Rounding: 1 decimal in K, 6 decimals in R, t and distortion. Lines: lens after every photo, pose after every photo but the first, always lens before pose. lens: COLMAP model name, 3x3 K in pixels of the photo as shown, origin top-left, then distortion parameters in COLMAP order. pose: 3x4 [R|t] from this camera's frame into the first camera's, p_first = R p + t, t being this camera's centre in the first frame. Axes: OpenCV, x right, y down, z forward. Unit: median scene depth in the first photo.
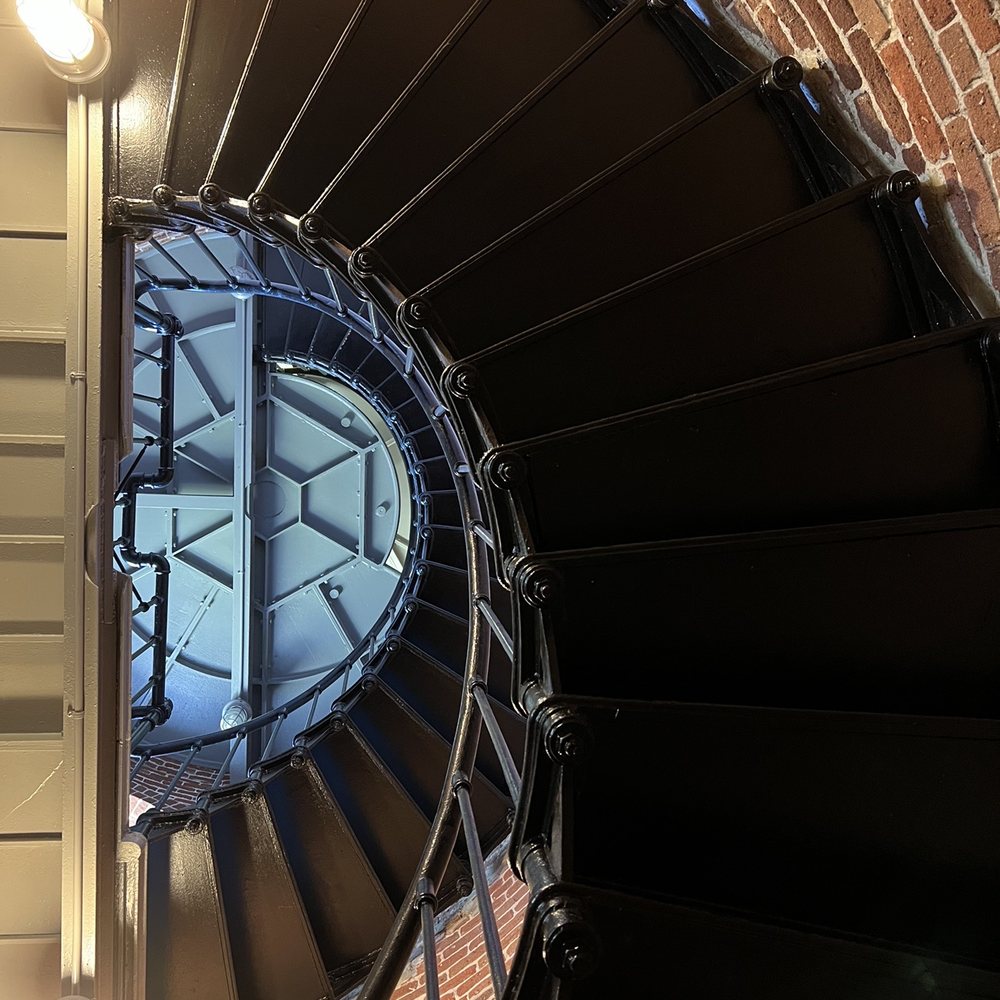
lens RADIAL K [[982.9, 0, 512.8], [0, 982.9, 501.9], [0, 0, 1]] dist [0.051685, -0.011120]
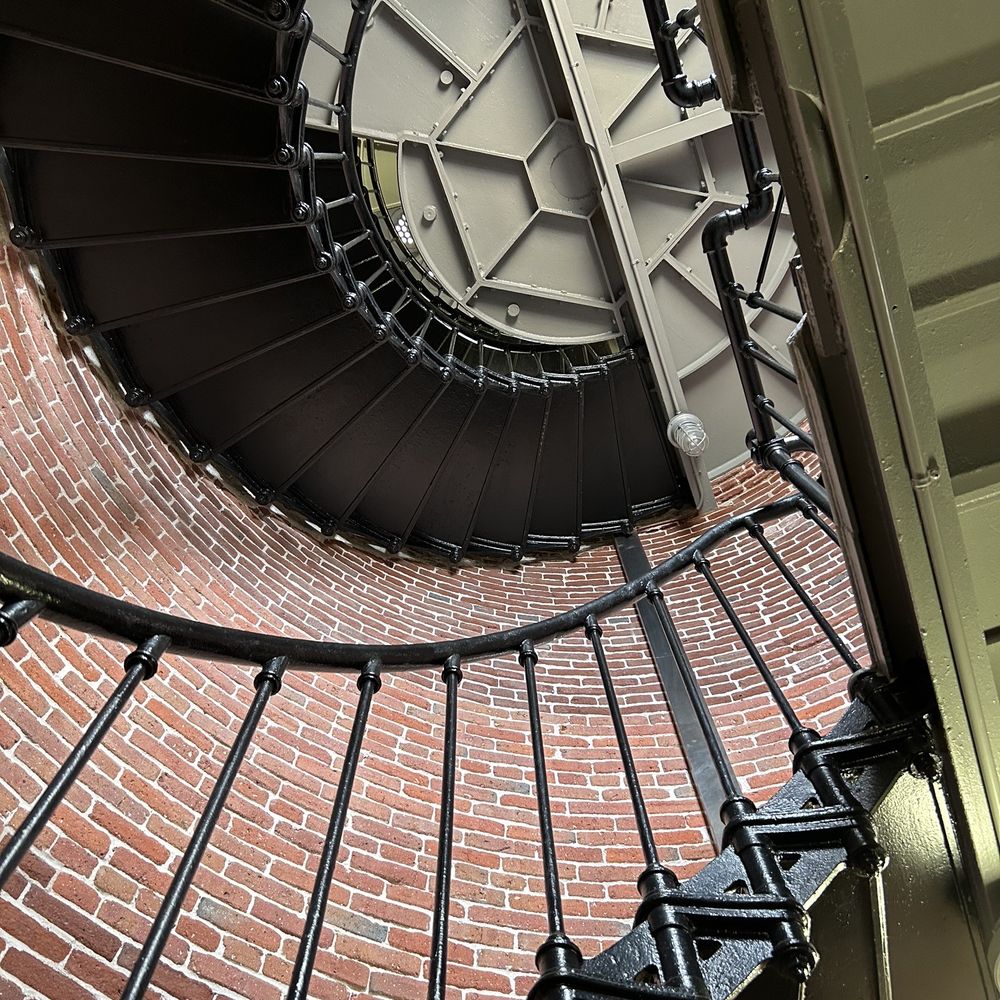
lens RADIAL K [[982.9, 0, 512.8], [0, 982.9, 501.9], [0, 0, 1]] dist [0.051685, -0.011120]
pose [[-0.926817, 0.374071, -0.032878, -0.087134], [-0.343293, -0.879524, -0.329525, 0.042951], [-0.152183, -0.294123, 0.943574, 0.221360]]
